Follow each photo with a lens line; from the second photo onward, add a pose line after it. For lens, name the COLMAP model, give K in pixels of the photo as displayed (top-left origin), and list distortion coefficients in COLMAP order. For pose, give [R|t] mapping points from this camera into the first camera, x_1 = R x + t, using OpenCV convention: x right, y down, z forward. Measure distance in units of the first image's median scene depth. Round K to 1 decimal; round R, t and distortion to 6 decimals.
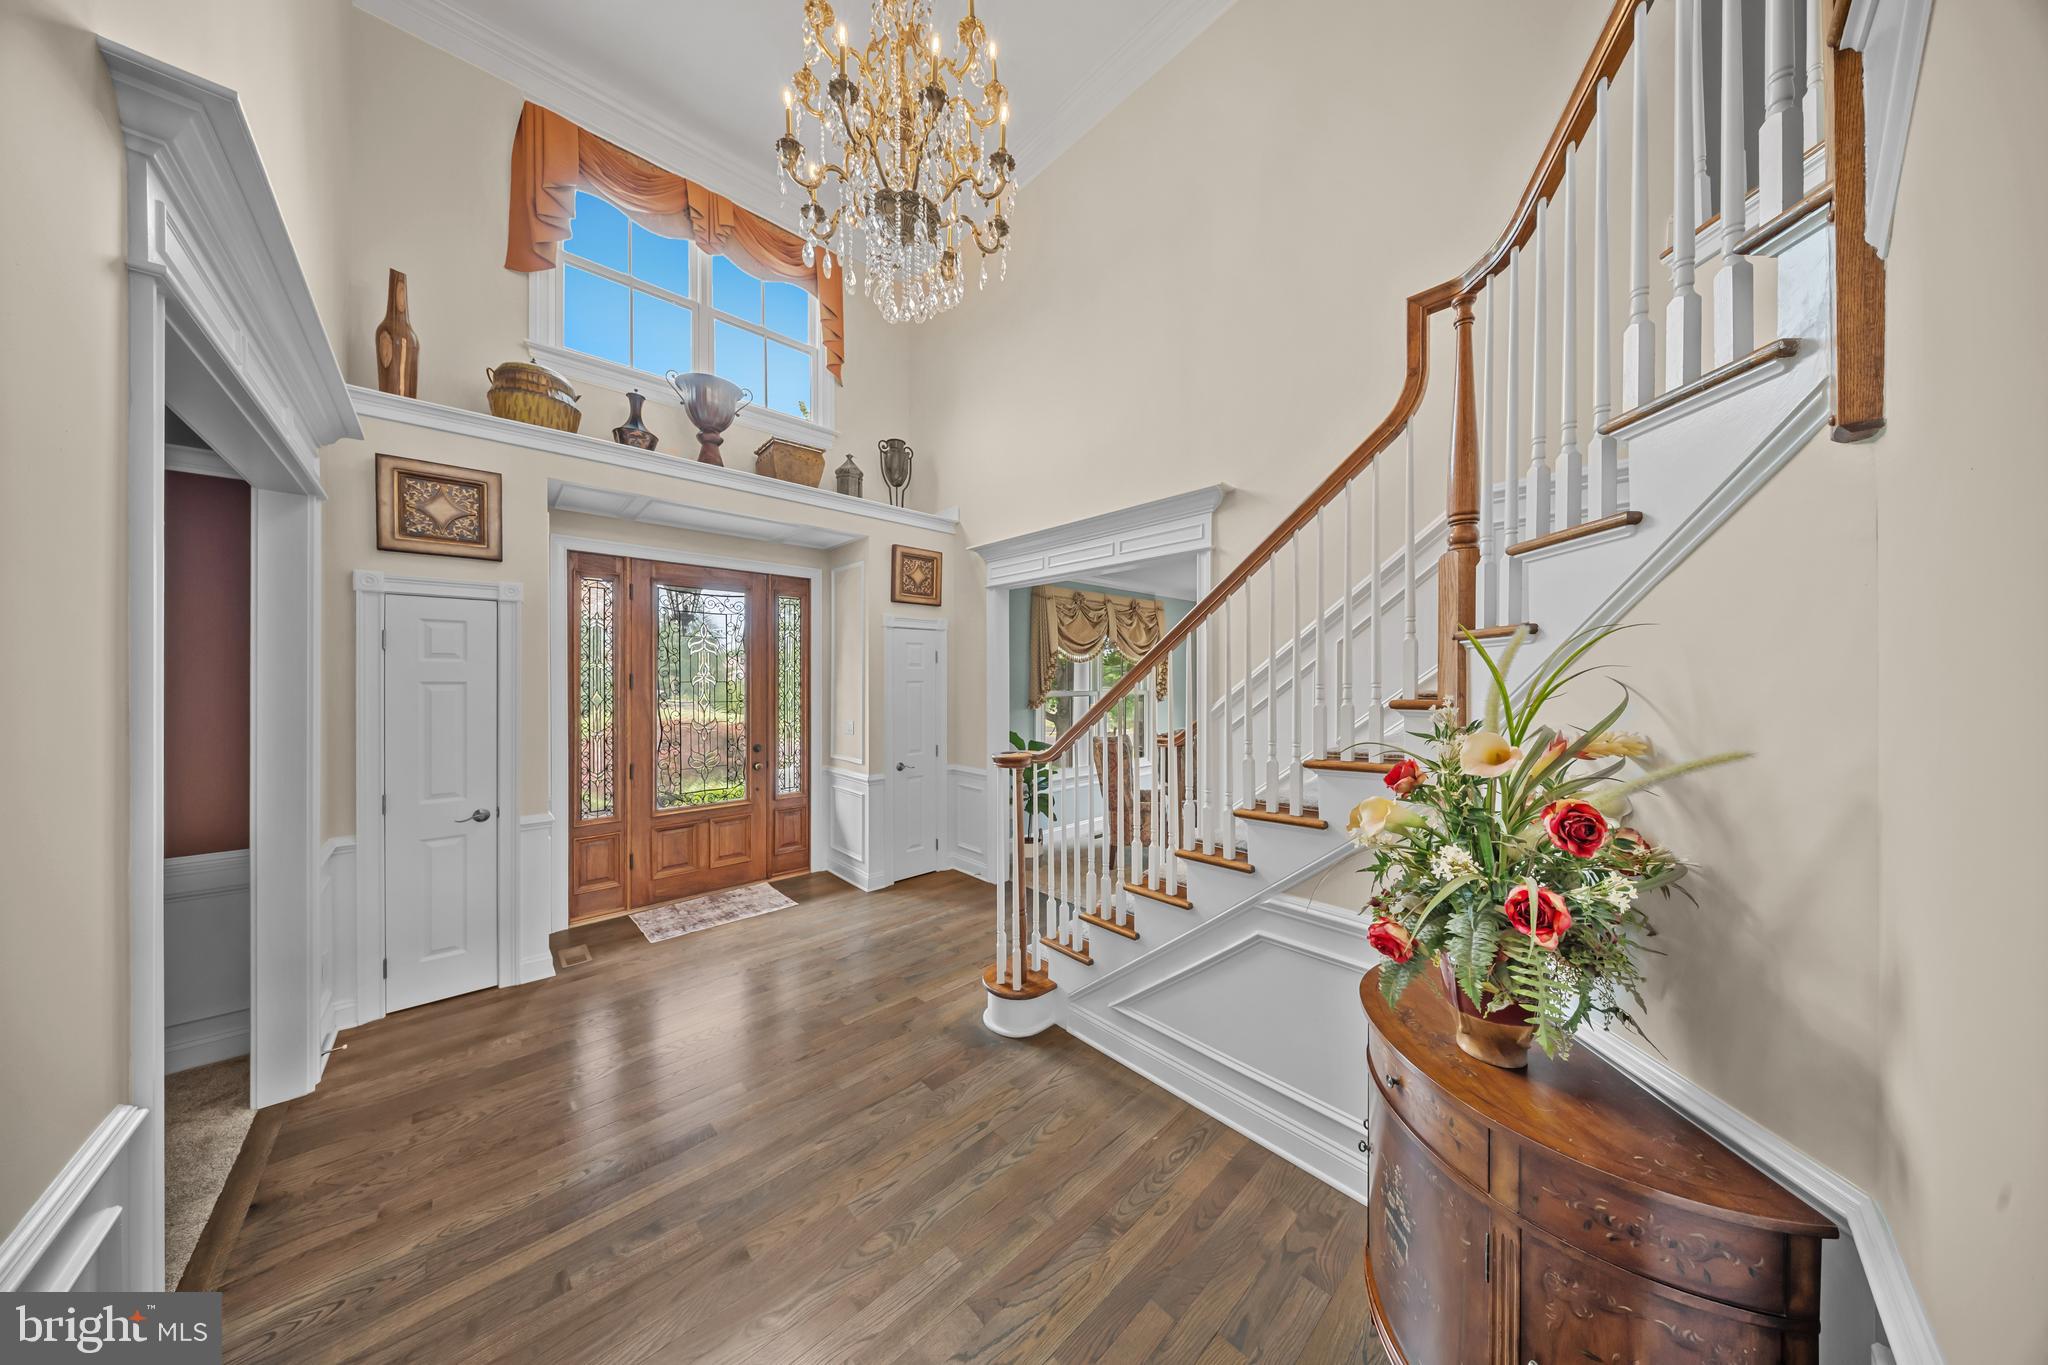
lens RADIAL K [[612.2, 0, 1027.2], [0, 612.2, 682.6], [0, 0, 1]] dist [-0.001724, -0.000003]
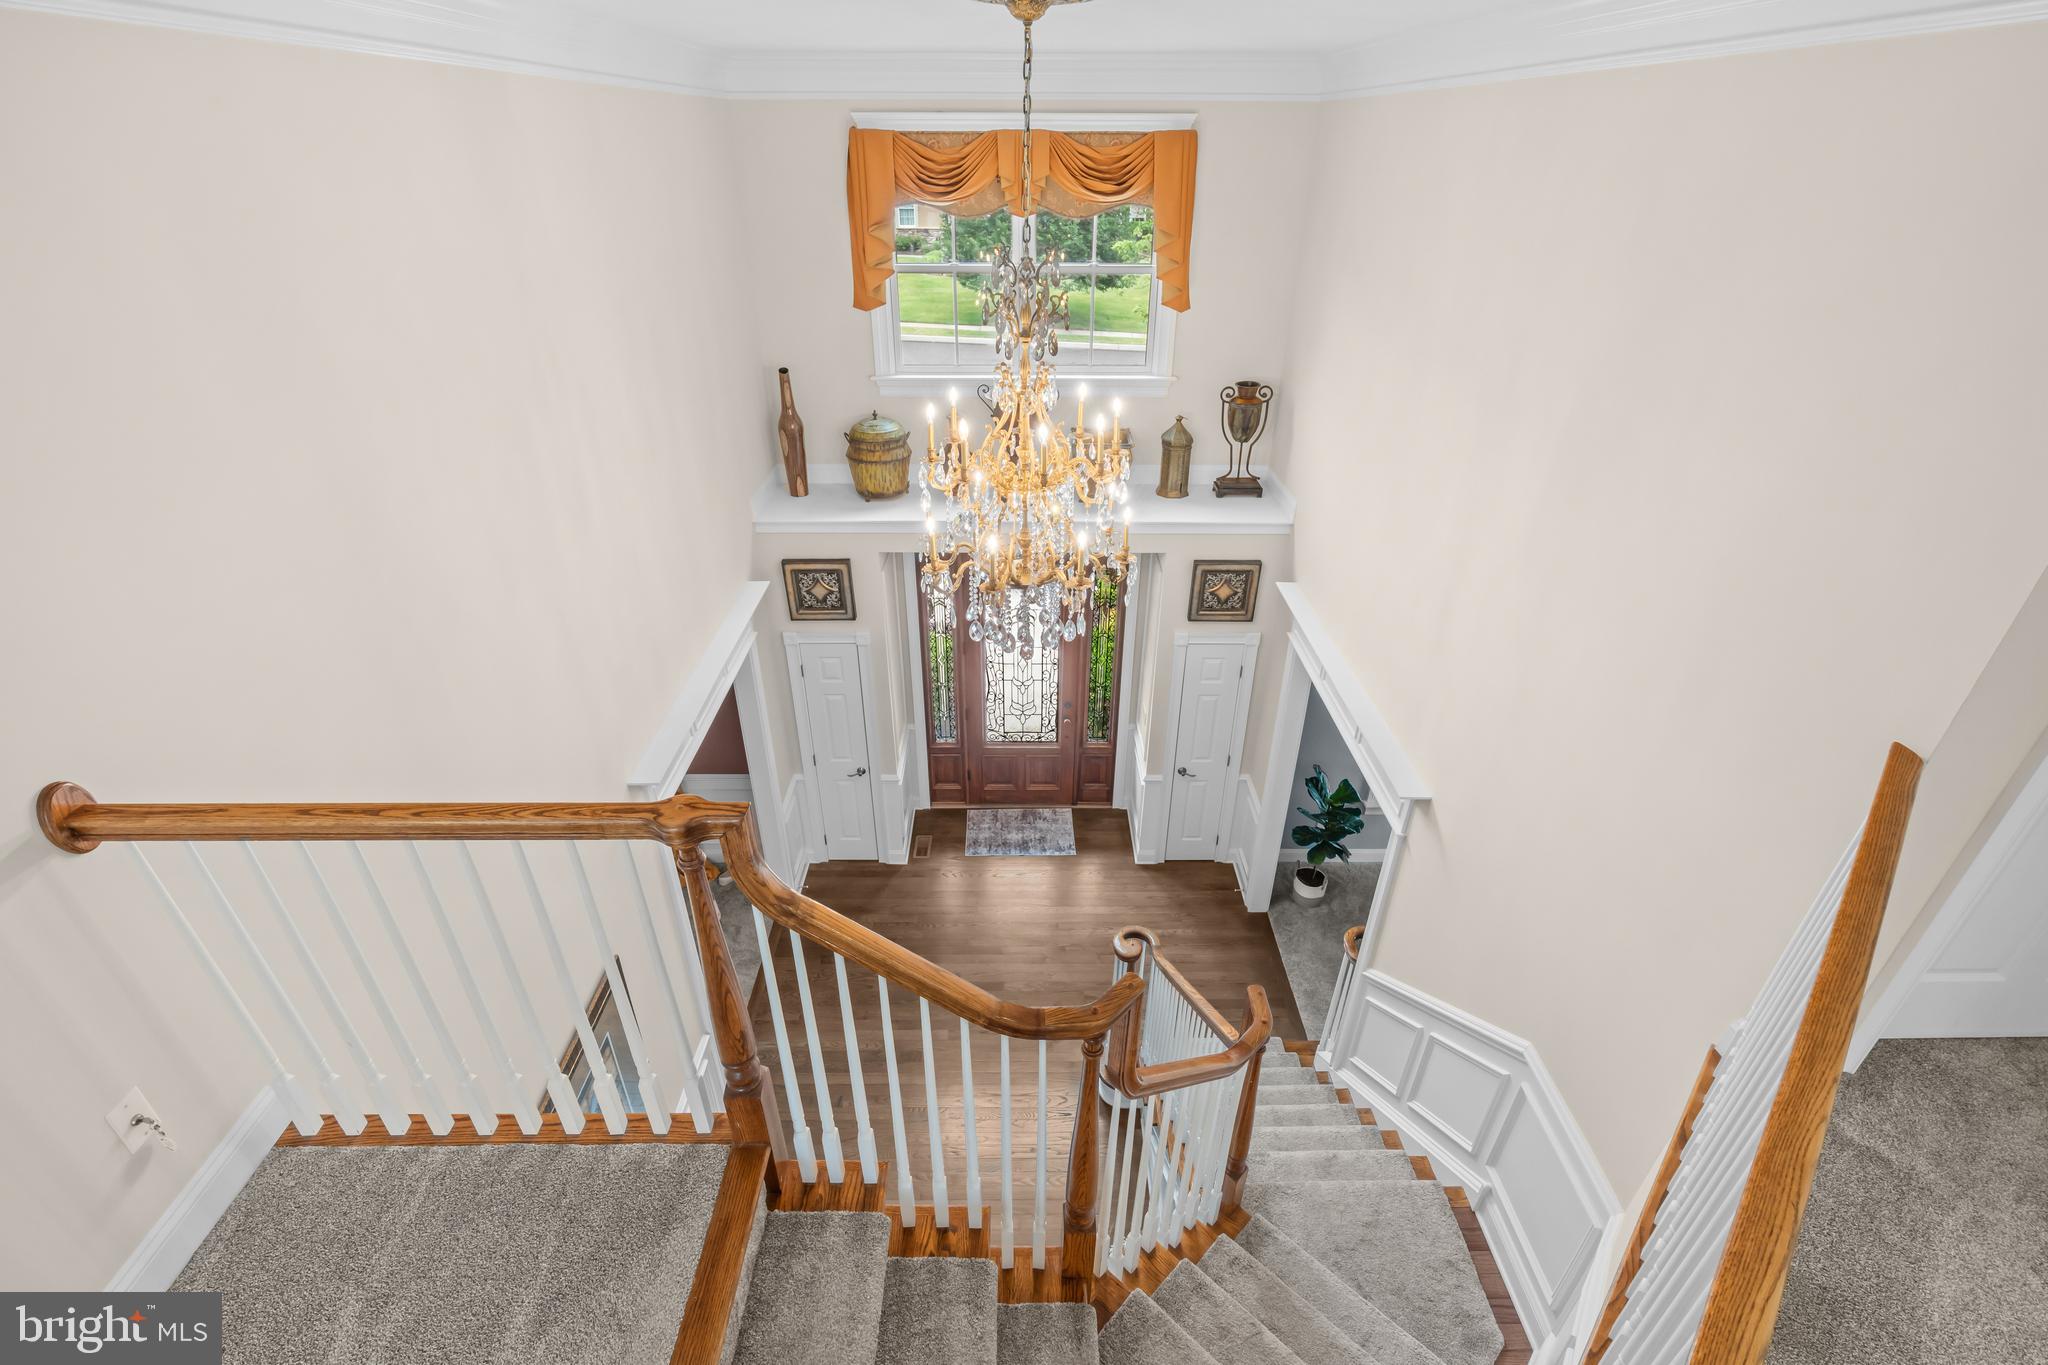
lens RADIAL K [[919.2, 0, 1012.4], [0, 919.2, 684.1], [0, 0, 1]] dist [-0.003986, 0.002328]
pose [[0.731465, 0.343409, -0.589091, 0.472412], [0.001976, 0.862853, 0.505451, -0.830979], [0.681876, -0.370884, 0.630469, -0.062105]]
